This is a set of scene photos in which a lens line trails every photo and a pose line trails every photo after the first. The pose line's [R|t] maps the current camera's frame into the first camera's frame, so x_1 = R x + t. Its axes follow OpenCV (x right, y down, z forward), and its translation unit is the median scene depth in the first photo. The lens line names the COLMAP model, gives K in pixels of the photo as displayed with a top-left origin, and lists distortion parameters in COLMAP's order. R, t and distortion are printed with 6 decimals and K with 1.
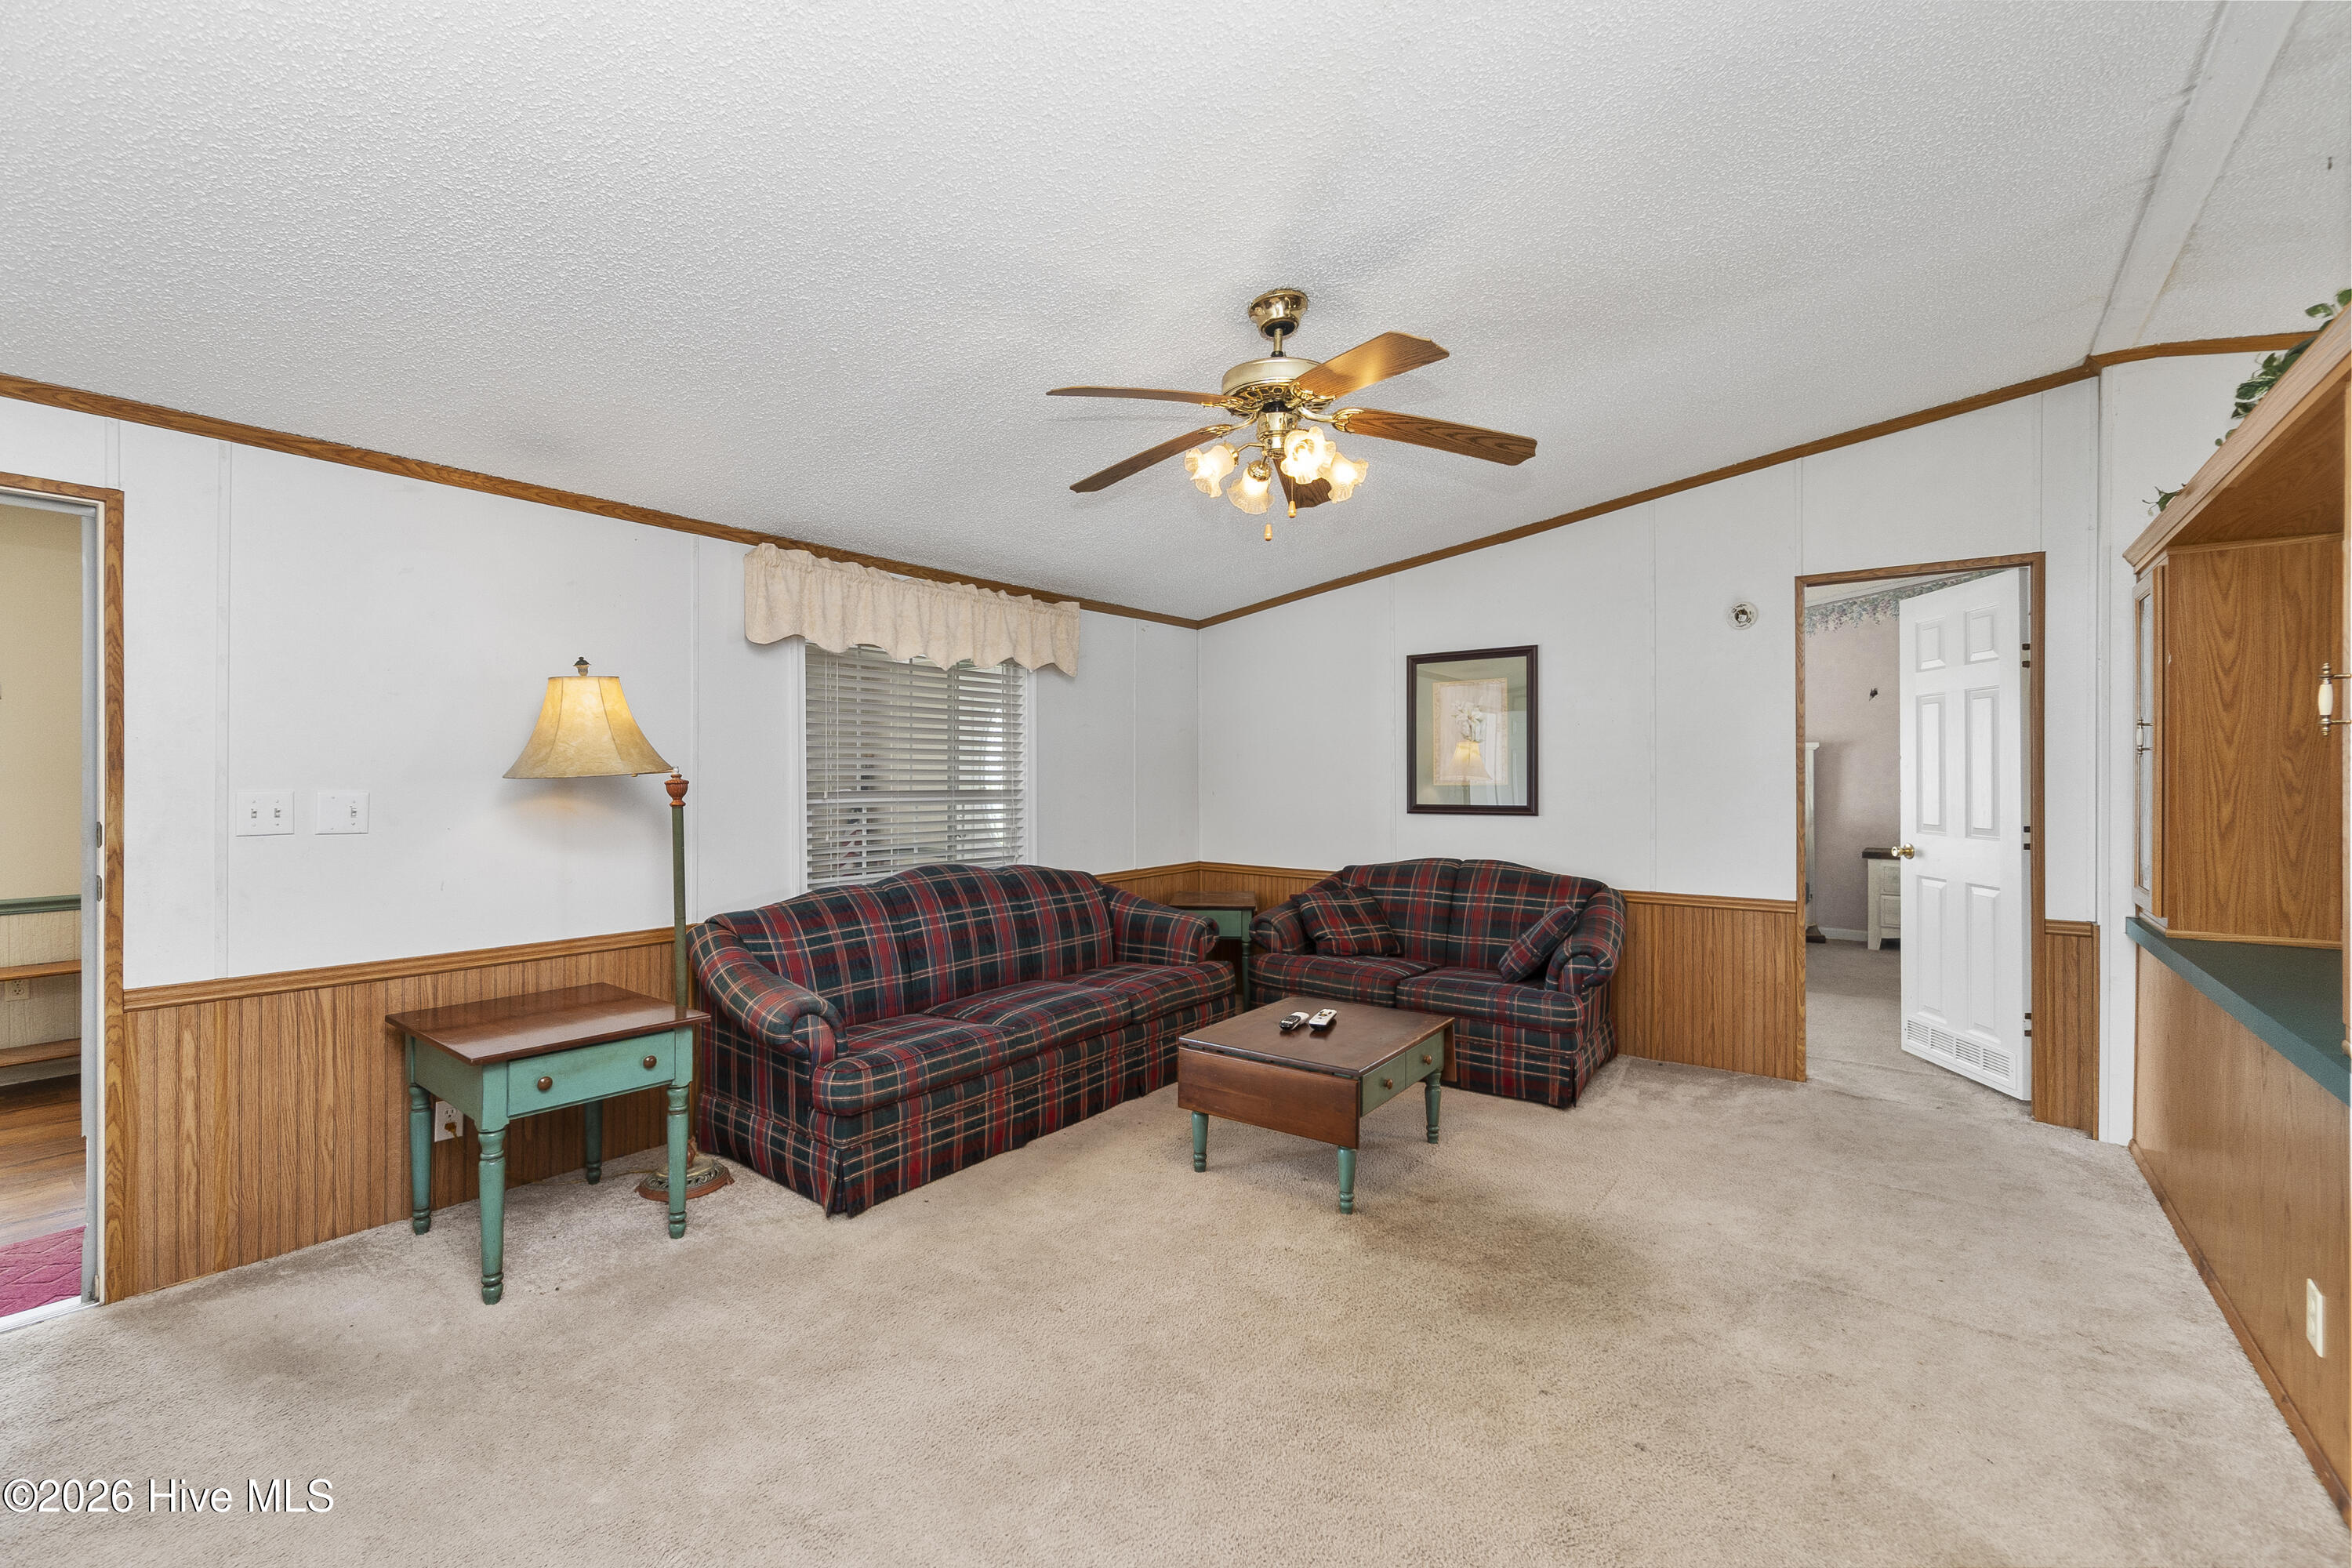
lens RADIAL K [[997.2, 0, 1172.9], [0, 997.2, 780.7], [0, 0, 1]] dist [-0.003722, -0.000093]
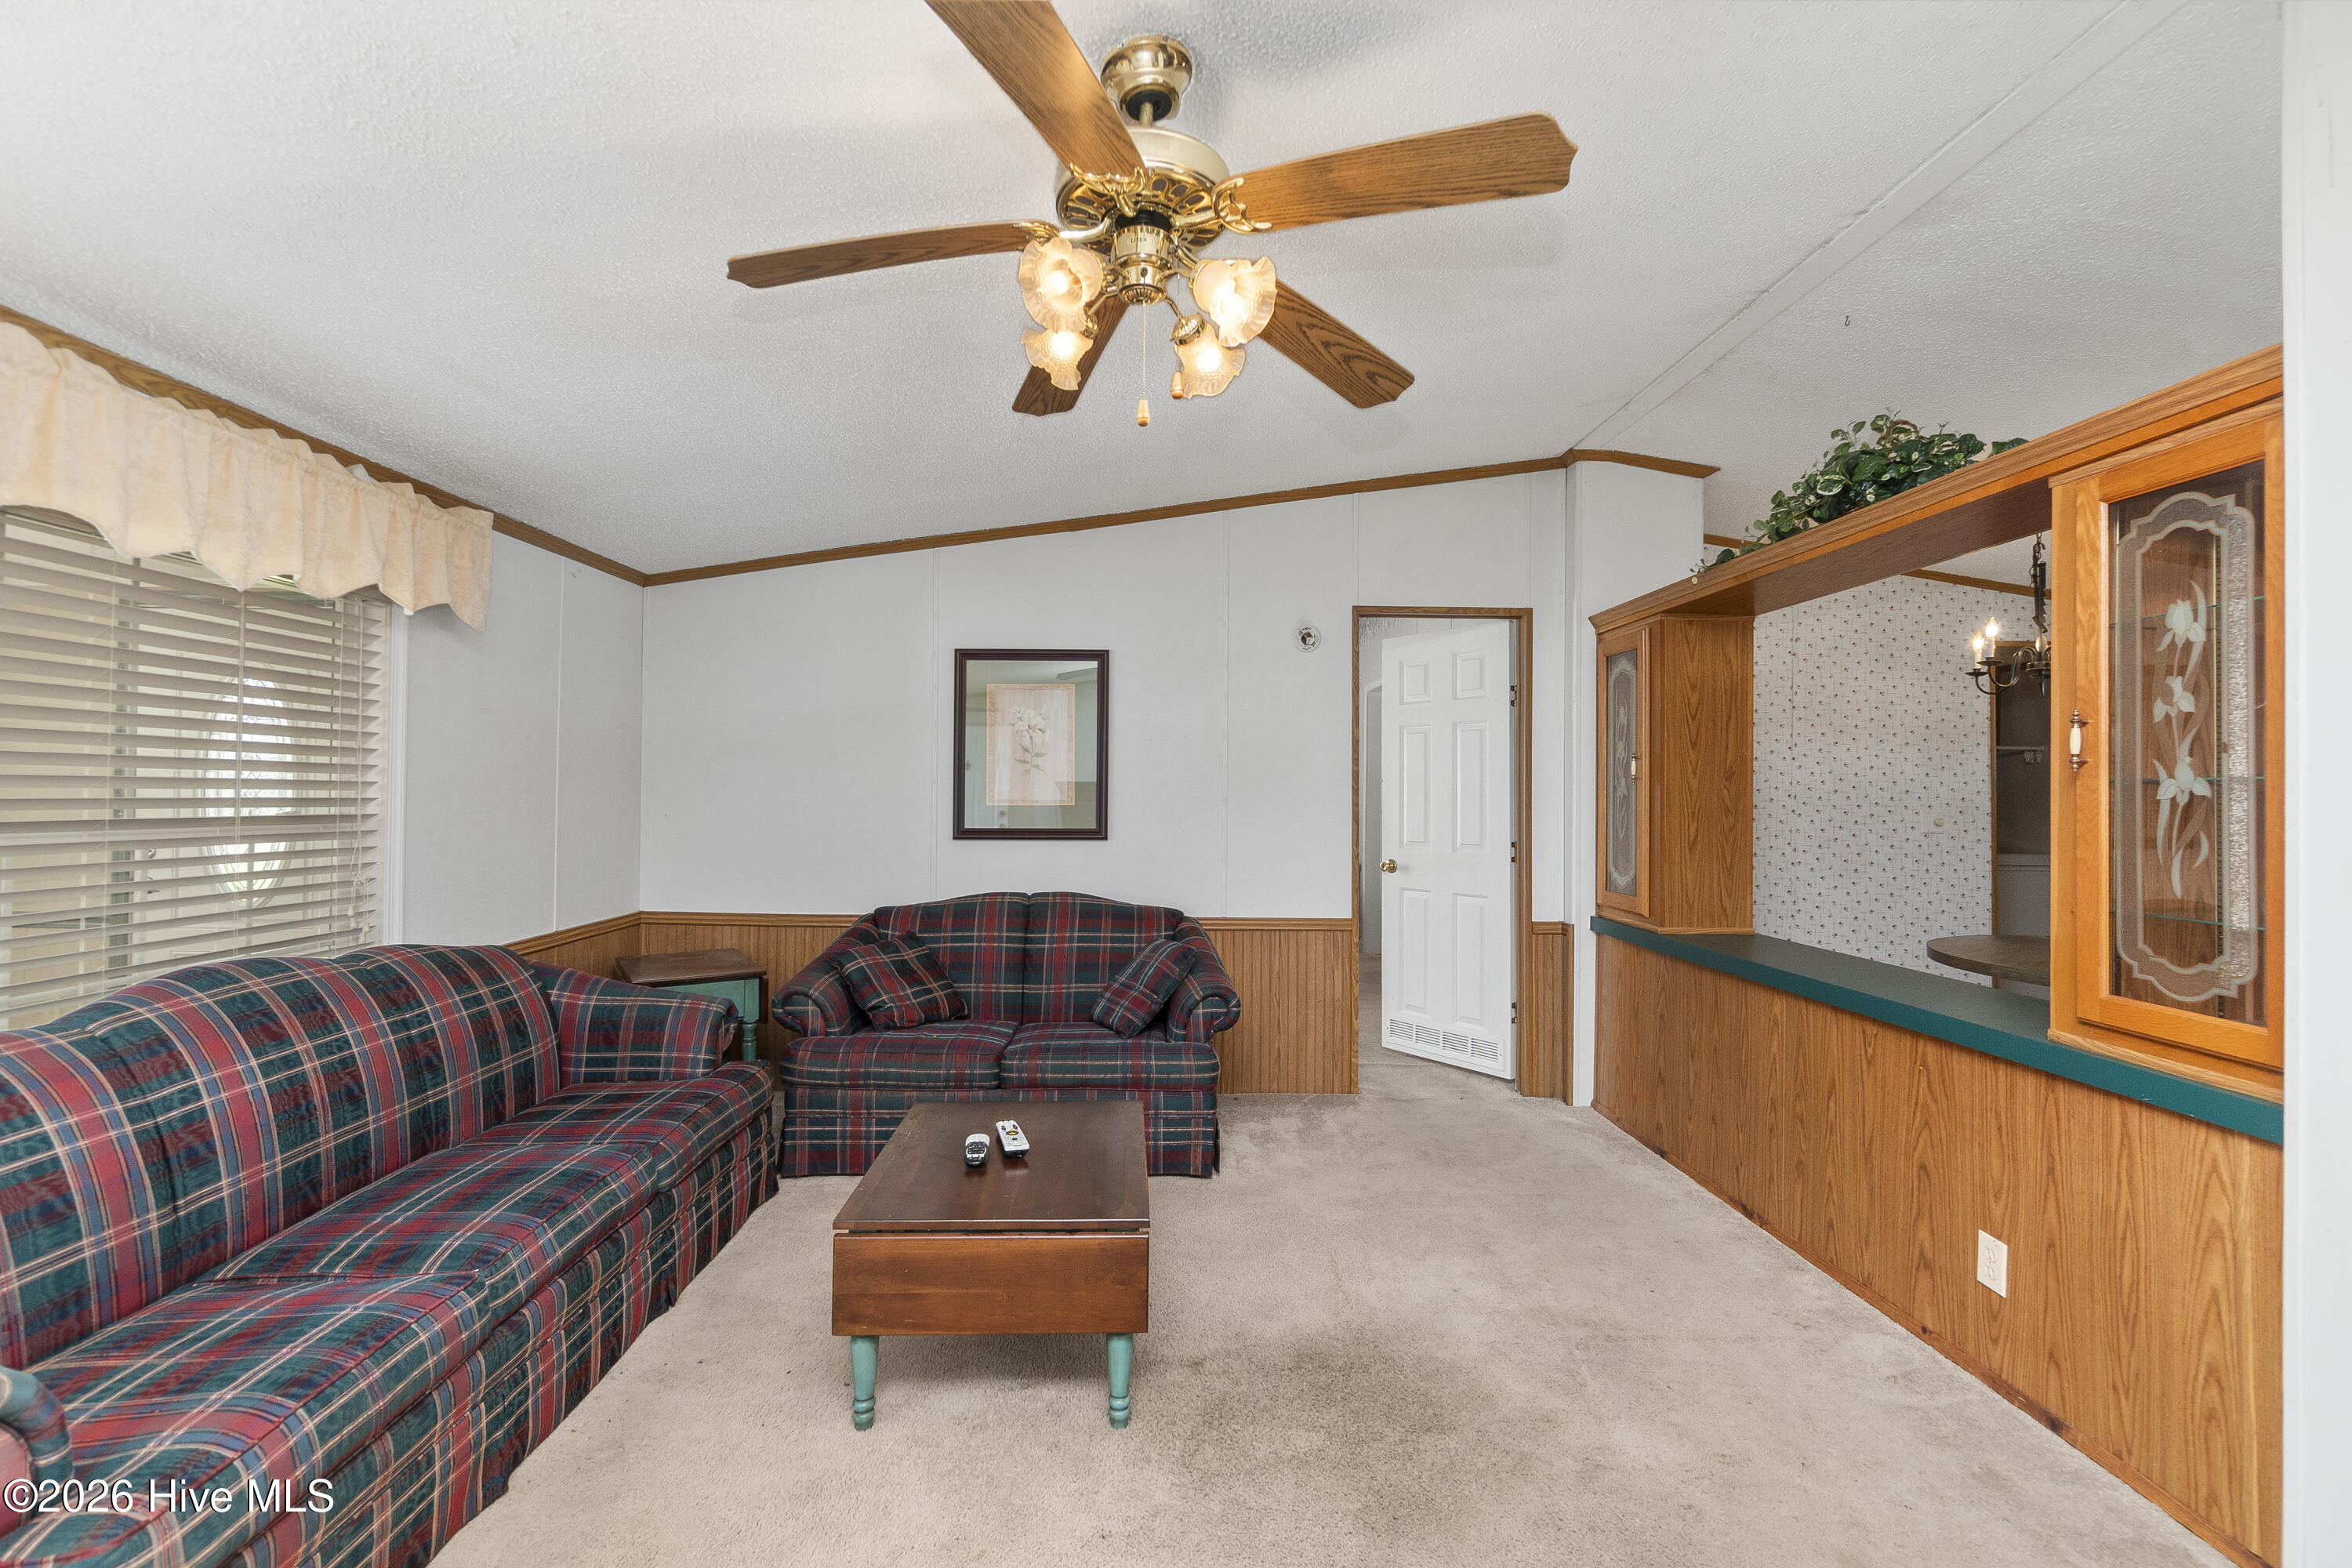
lens RADIAL K [[999.0, 0, 1163.1], [0, 999.0, 775.0], [0, 0, 1]] dist [-0.009001, 0.003344]
pose [[0.792364, 0.017590, 0.609795, -0.170572], [-0.005029, 0.999739, -0.022303, -0.004269], [-0.610028, 0.014606, 0.792245, 0.306974]]
